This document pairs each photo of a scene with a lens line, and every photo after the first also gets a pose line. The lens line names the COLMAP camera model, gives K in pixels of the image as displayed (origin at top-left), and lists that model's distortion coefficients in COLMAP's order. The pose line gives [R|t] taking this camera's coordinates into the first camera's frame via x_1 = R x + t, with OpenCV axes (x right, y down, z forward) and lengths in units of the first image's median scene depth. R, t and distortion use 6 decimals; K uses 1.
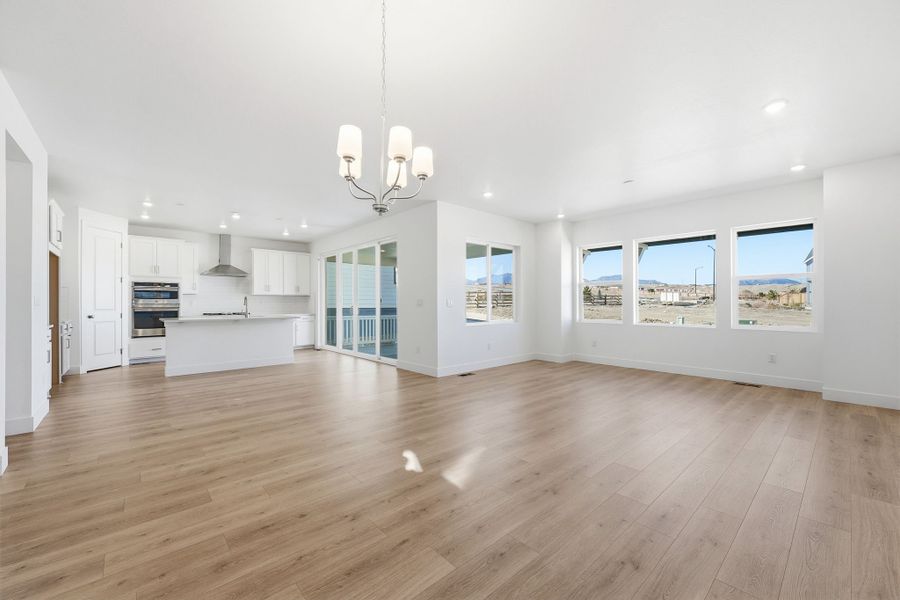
lens RADIAL K [[358.4, 0, 448.8], [0, 358.4, 302.6], [0, 0, 1]] dist [-0.002298, -0.000357]
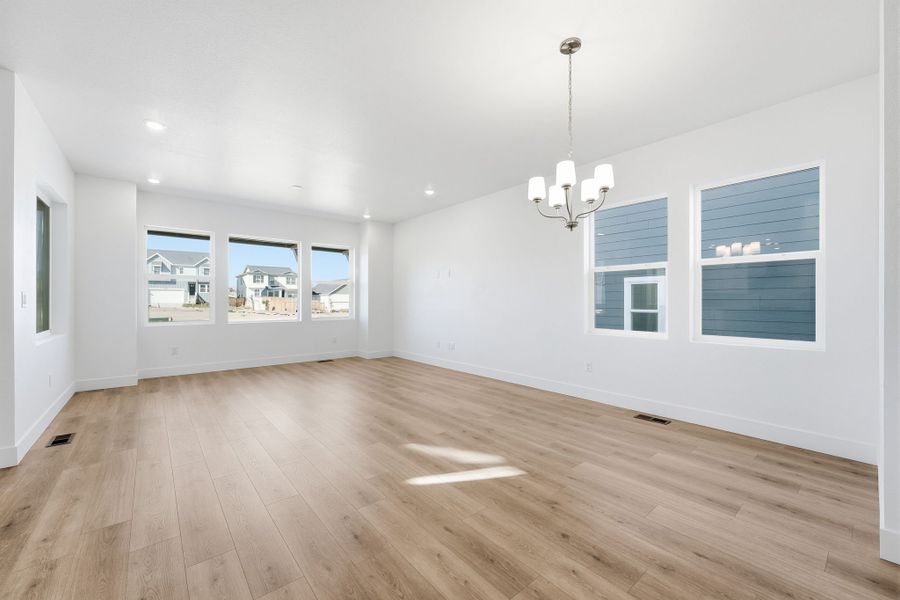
lens RADIAL K [[358.4, 0, 448.8], [0, 358.4, 302.6], [0, 0, 1]] dist [-0.002298, -0.000357]
pose [[0.033888, -0.001793, 0.999424, -0.374640], [-0.001757, 0.999997, 0.001854, 0.003542], [-0.999424, -0.001819, 0.033885, 0.359379]]
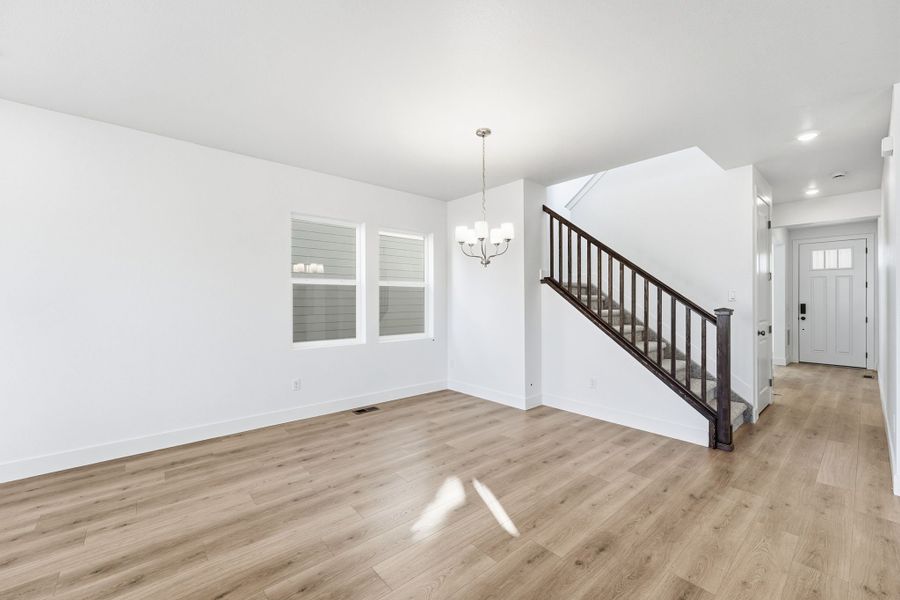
lens RADIAL K [[362.0, 0, 450.0], [0, 362.0, 300.0], [0, 0, 1]] dist [-0.000570, -0.000425]
pose [[-0.999886, 0.002570, 0.014858, -0.013082], [0.002533, 0.999994, -0.002511, -0.018660], [-0.014864, -0.002473, -0.999886, 0.709384]]
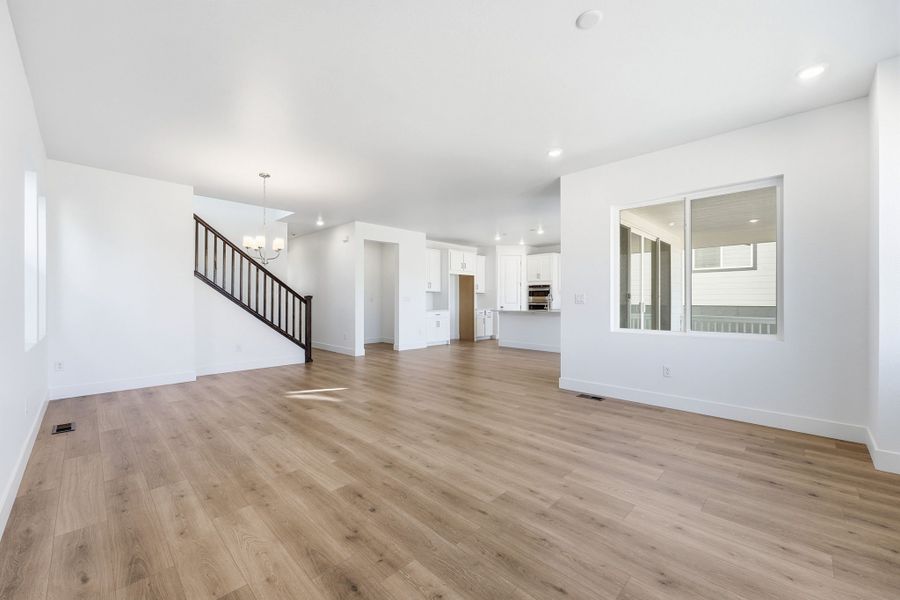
lens RADIAL K [[362.0, 0, 450.0], [0, 362.0, 300.0], [0, 0, 1]] dist [-0.000570, -0.000425]
pose [[0.069560, 0.002453, -0.997575, 0.641536], [-0.000659, 0.999997, 0.002413, 0.001017], [0.997578, 0.000490, 0.069562, 0.556977]]
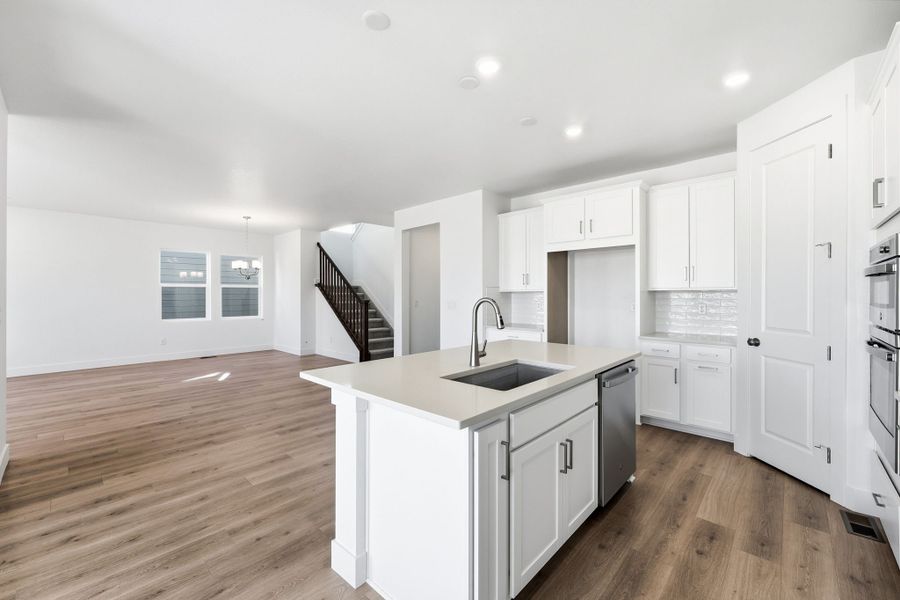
lens RADIAL K [[362.0, 0, 450.0], [0, 362.0, 300.0], [0, 0, 1]] dist [-0.000570, -0.000425]
pose [[-0.995094, 0.001350, -0.098926, -0.492779], [0.000470, 0.999960, 0.008918, -0.017080], [0.098934, 0.008828, -0.995055, 1.275713]]
